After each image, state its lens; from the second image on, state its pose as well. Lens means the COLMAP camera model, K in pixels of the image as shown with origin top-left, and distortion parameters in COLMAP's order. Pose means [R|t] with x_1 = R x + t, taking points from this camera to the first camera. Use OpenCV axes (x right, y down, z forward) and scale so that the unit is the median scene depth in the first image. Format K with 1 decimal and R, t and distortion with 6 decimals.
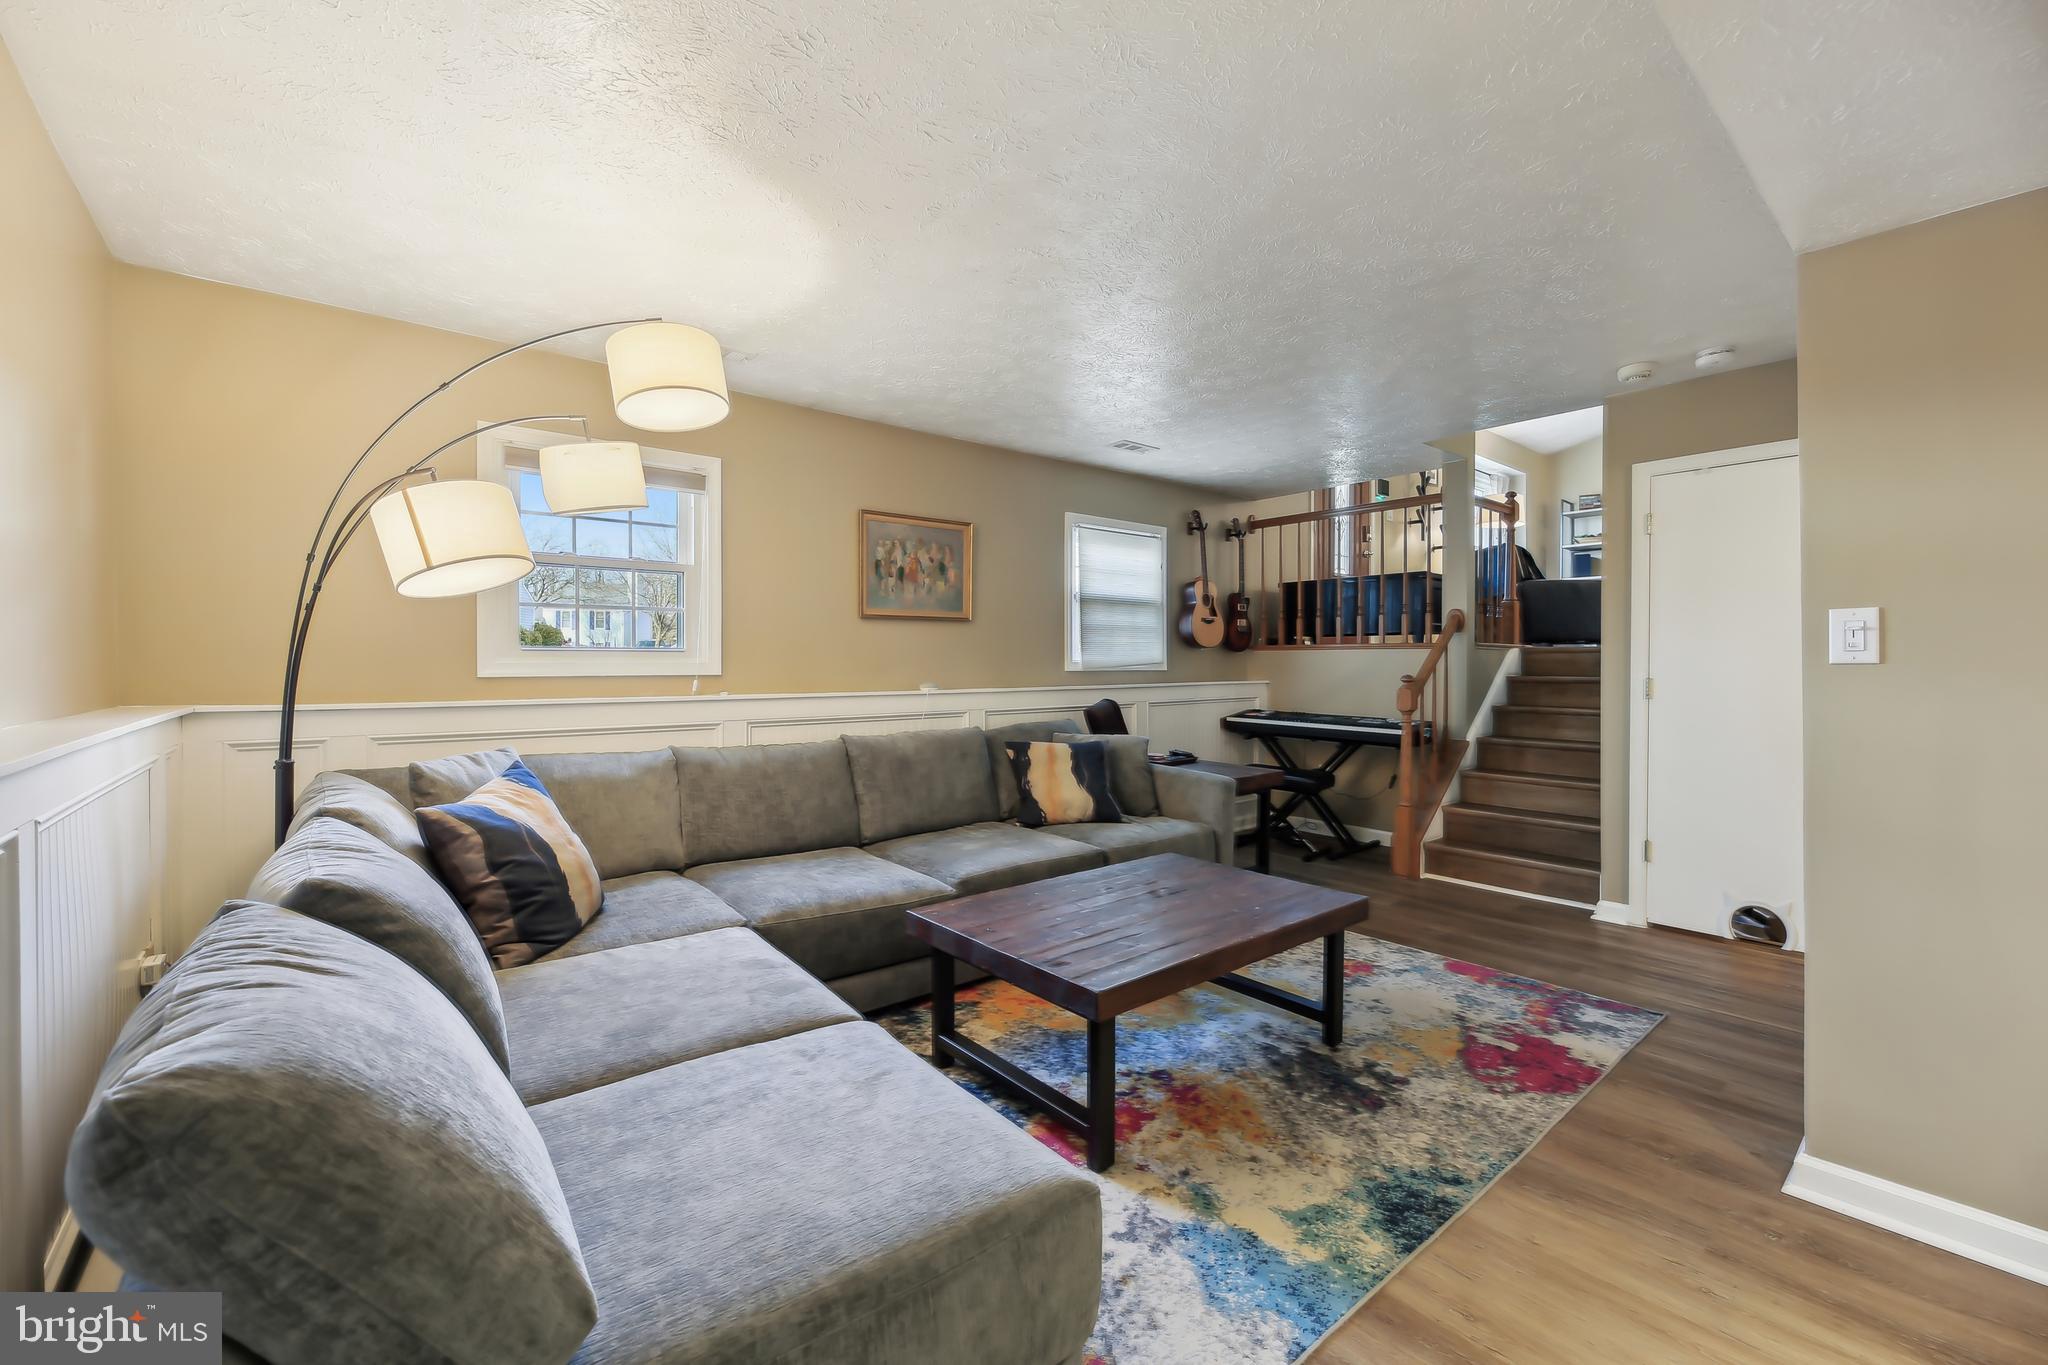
lens RADIAL K [[844.9, 0, 1028.0], [0, 844.9, 671.7], [0, 0, 1]] dist [0.002172, -0.000895]
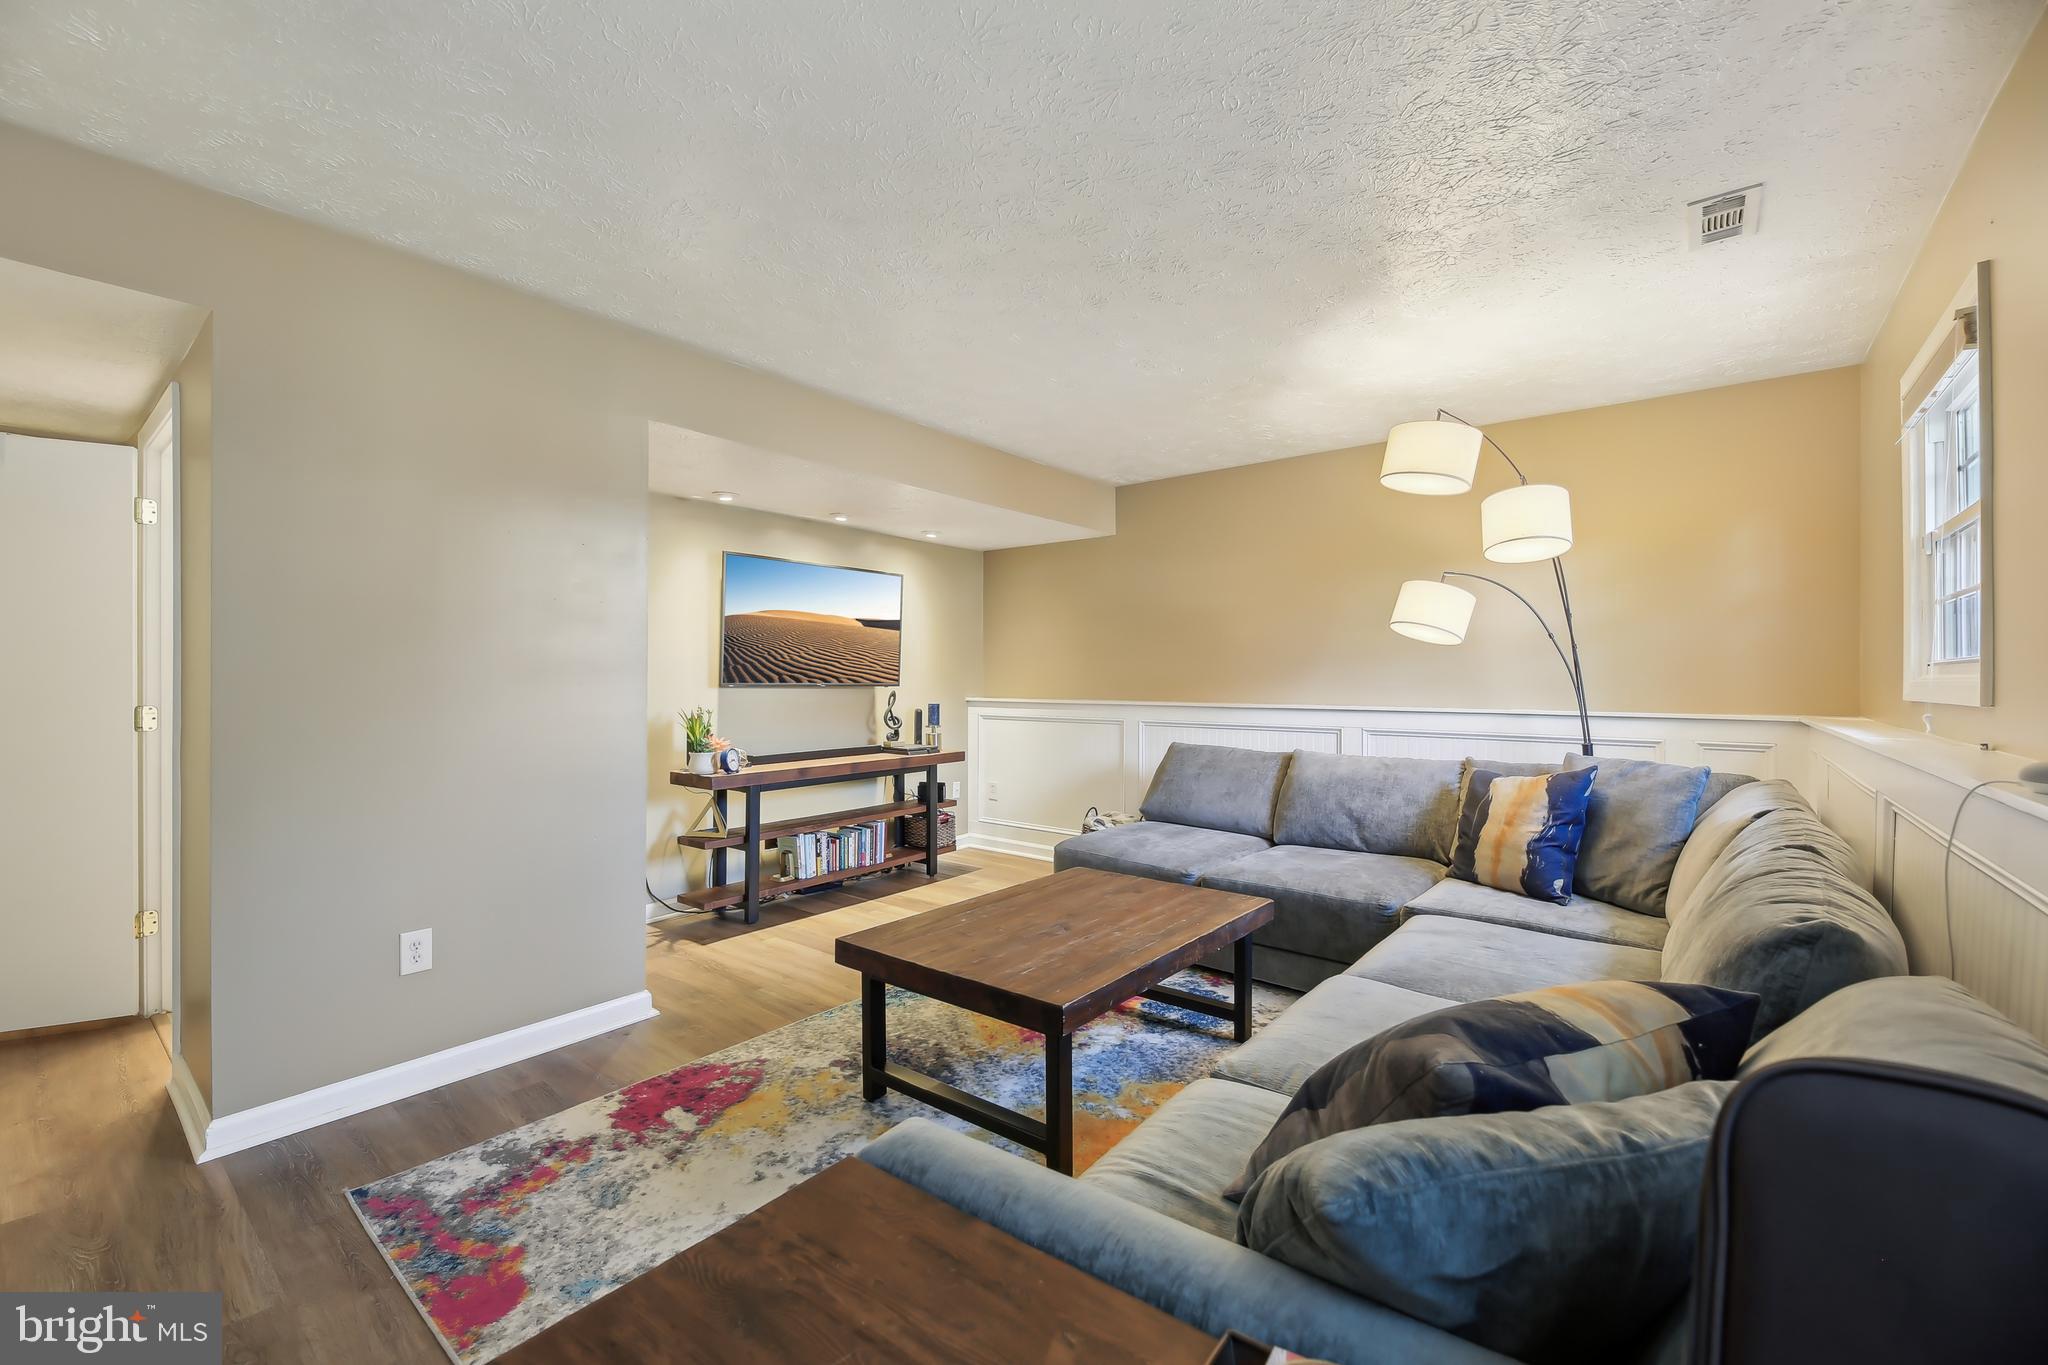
lens RADIAL K [[844.9, 0, 1017.0], [0, 844.9, 679.6], [0, 0, 1]] dist [0.002172, -0.000895]
pose [[-0.982831, -0.004190, -0.184459, 0.380107], [-0.005519, 0.999962, 0.006695, -0.018885], [0.184424, 0.007599, -0.982817, 1.925023]]
